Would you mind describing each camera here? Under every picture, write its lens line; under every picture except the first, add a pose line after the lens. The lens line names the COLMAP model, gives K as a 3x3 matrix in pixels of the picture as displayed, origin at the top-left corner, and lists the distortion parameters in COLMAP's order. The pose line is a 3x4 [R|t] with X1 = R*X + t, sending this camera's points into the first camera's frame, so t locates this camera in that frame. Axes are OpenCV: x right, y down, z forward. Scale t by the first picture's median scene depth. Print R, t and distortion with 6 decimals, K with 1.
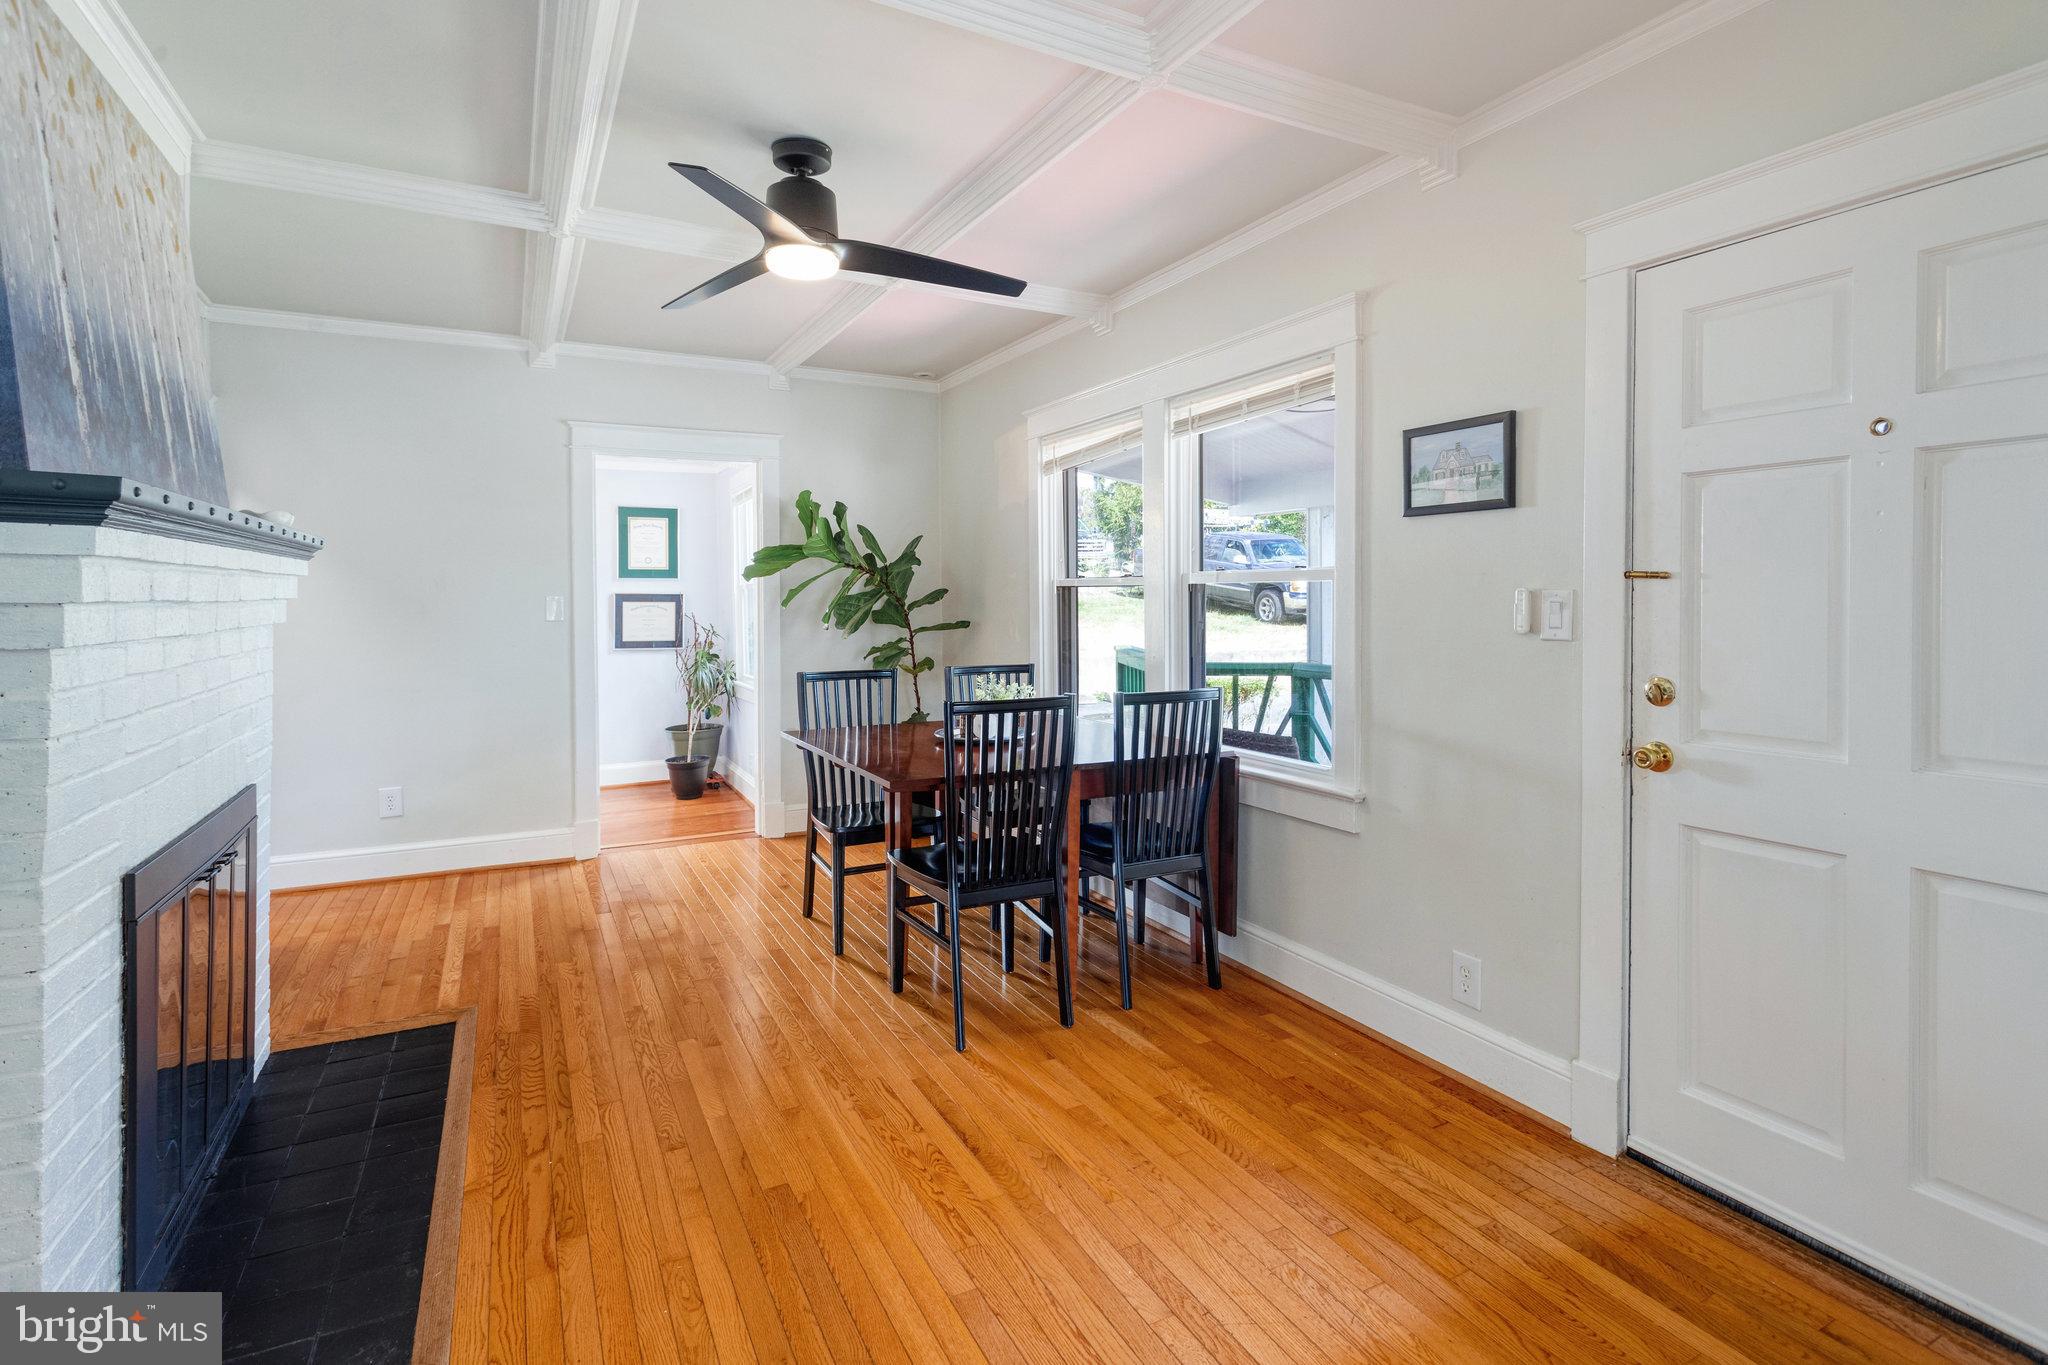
lens RADIAL K [[1006.9, 0, 1025.0], [0, 1006.9, 625.2], [0, 0, 1]] dist [0.015068, -0.000900]
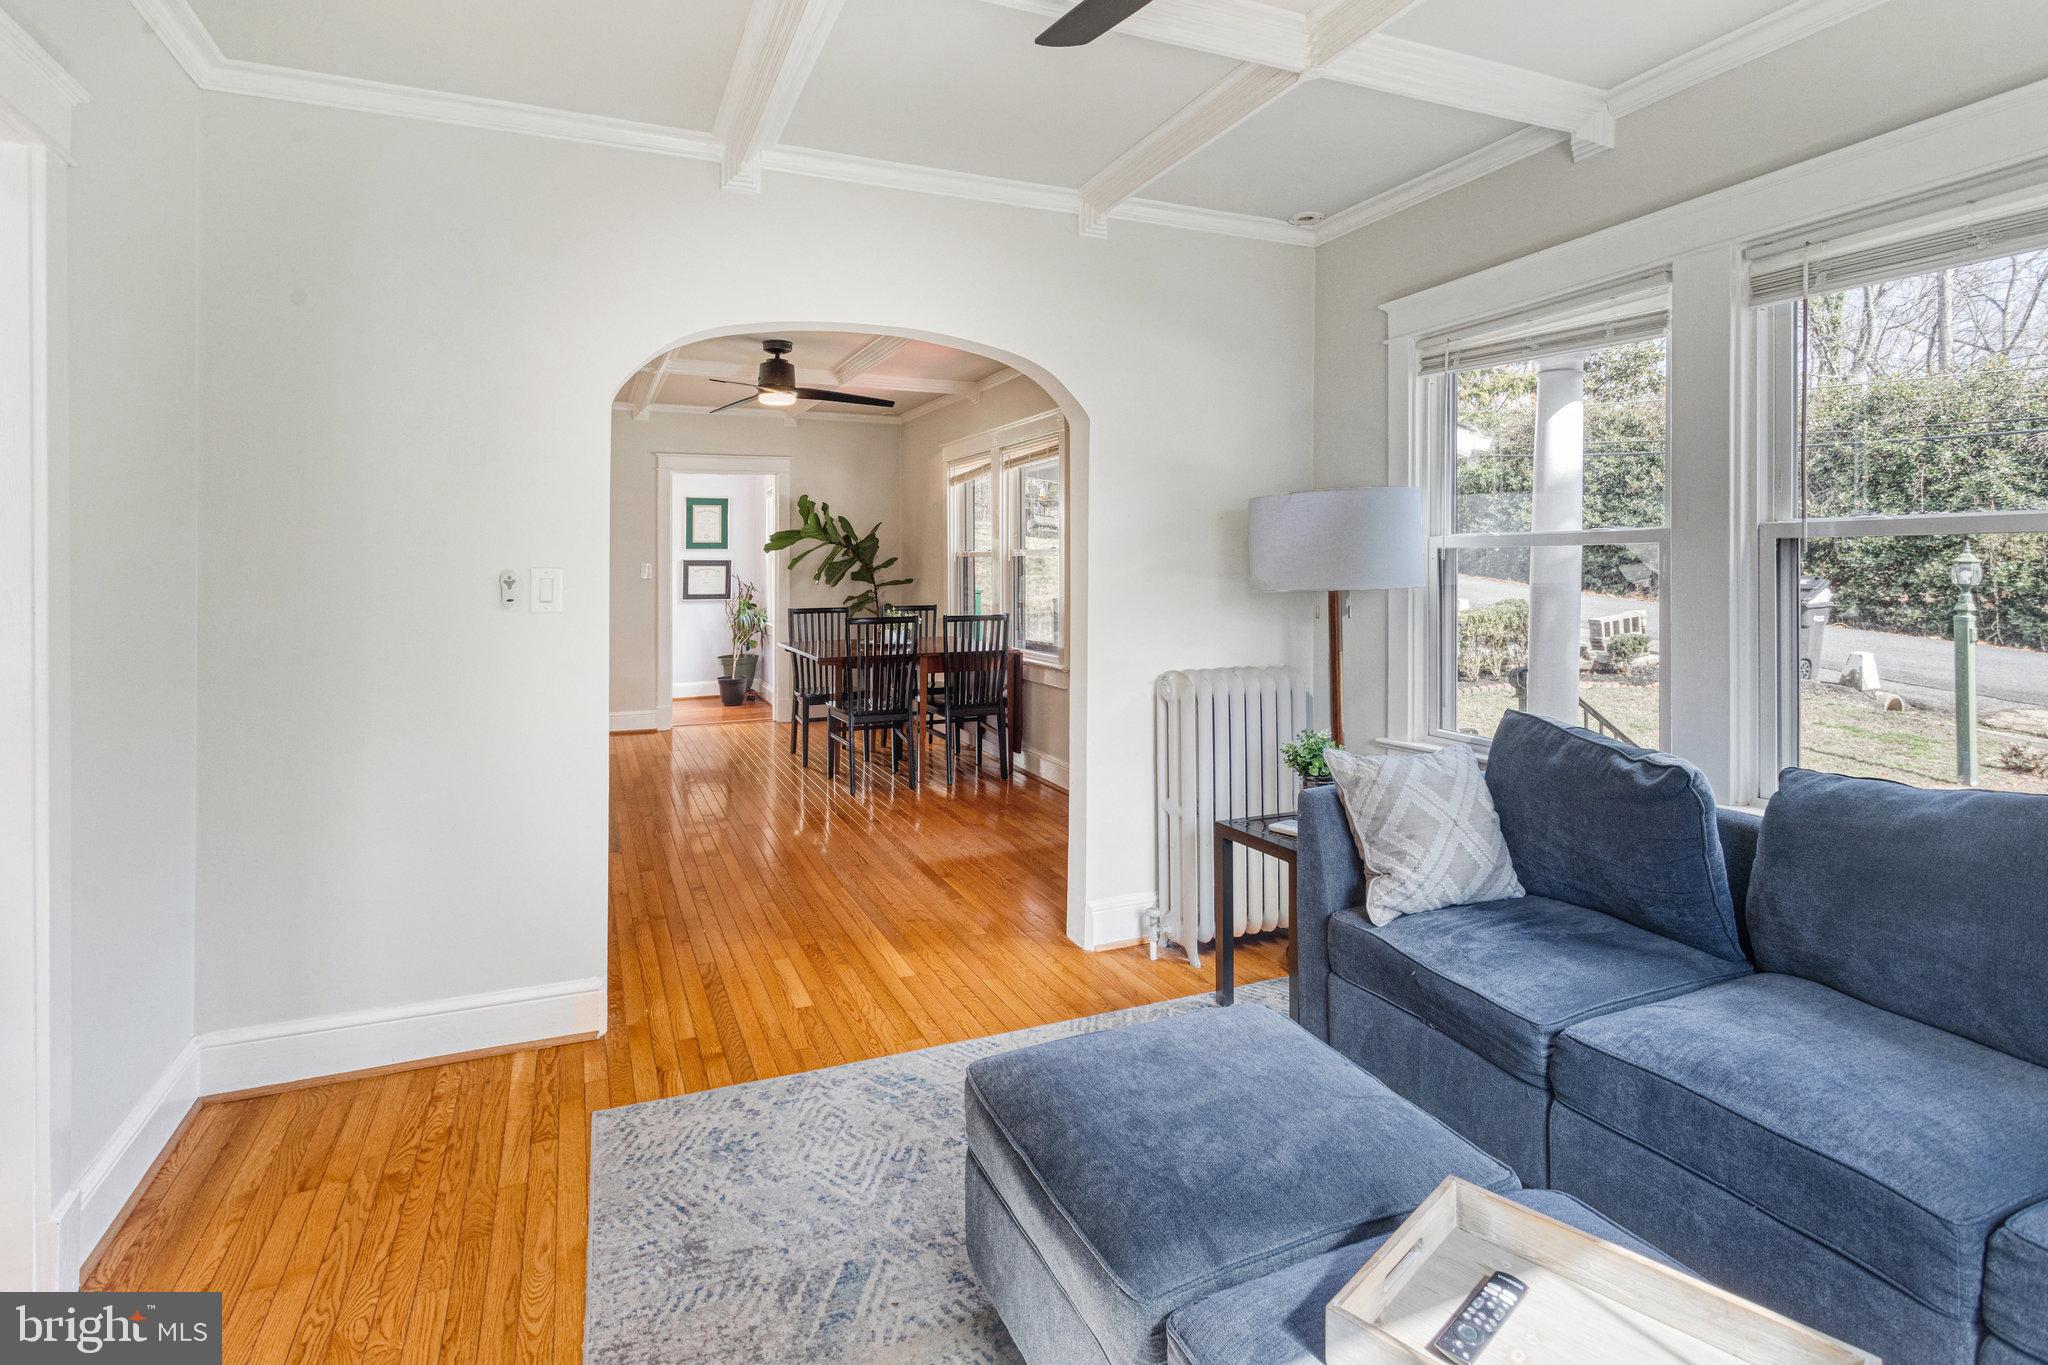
lens RADIAL K [[1006.9, 0, 1024.7], [0, 1006.9, 555.5], [0, 0, 1]] dist [0.015068, -0.000900]
pose [[0.998283, -0.001138, -0.058563, 0.203484], [-0.000739, 0.999487, -0.032015, 0.009091], [0.058569, 0.032003, 0.997770, -0.504838]]
